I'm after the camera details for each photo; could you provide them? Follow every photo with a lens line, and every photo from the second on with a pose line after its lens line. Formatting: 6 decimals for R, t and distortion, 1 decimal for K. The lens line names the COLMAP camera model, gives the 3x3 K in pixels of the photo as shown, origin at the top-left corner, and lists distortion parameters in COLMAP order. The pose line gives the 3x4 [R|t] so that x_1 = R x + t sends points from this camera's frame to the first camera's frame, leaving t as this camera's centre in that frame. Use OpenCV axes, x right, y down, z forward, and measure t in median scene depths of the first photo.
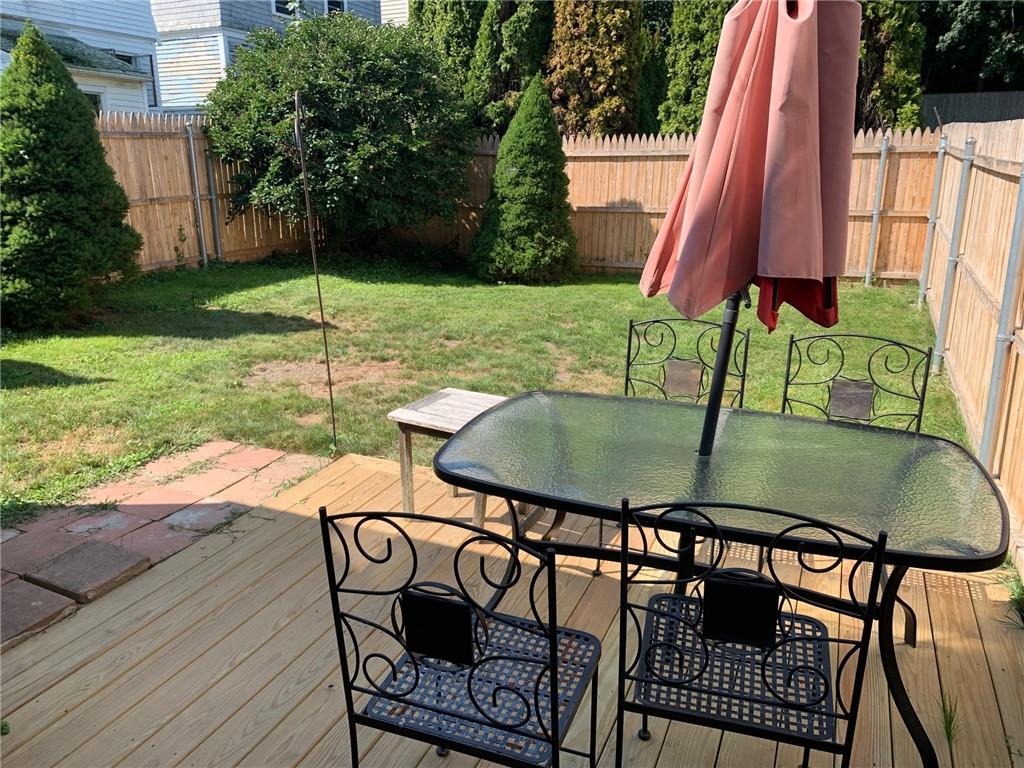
lens RADIAL K [[776.1, 0, 512.0], [0, 776.1, 384.0], [0, 0, 1]] dist [0.021946, 0.000733]
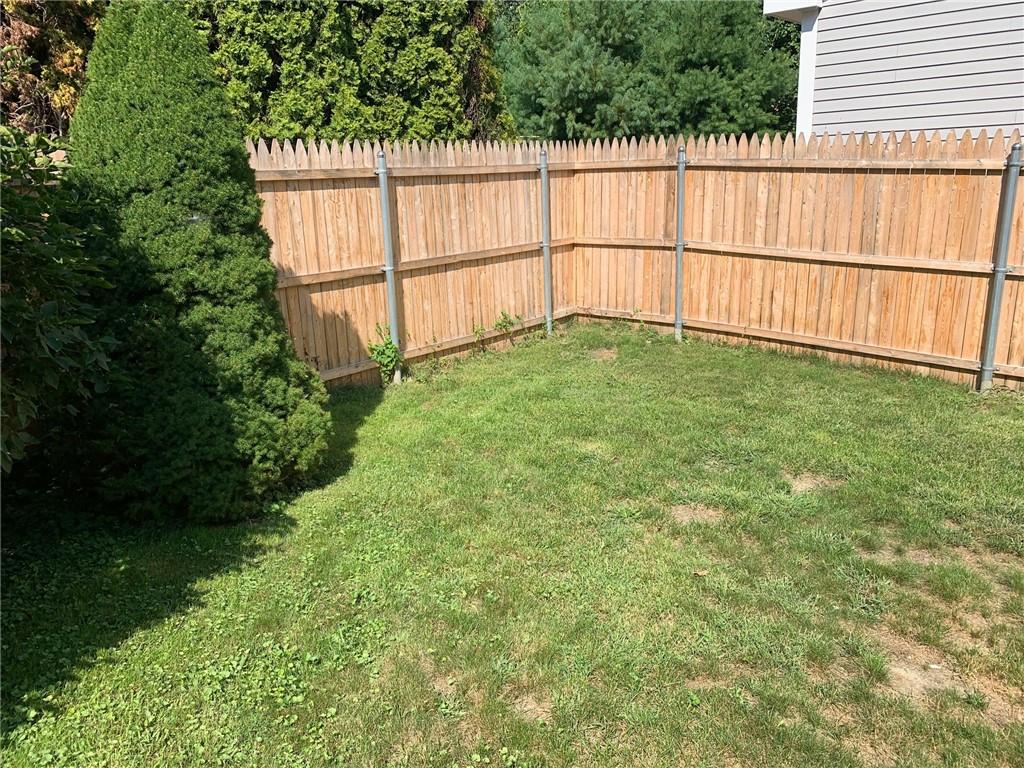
lens RADIAL K [[776.1, 0, 512.0], [0, 776.1, 384.0], [0, 0, 1]] dist [0.021946, 0.000733]
pose [[0.275378, -0.253454, 0.927323, -0.321144], [0.301545, 0.938709, 0.167019, -0.215434], [-0.912818, 0.233636, 0.334928, 0.750189]]
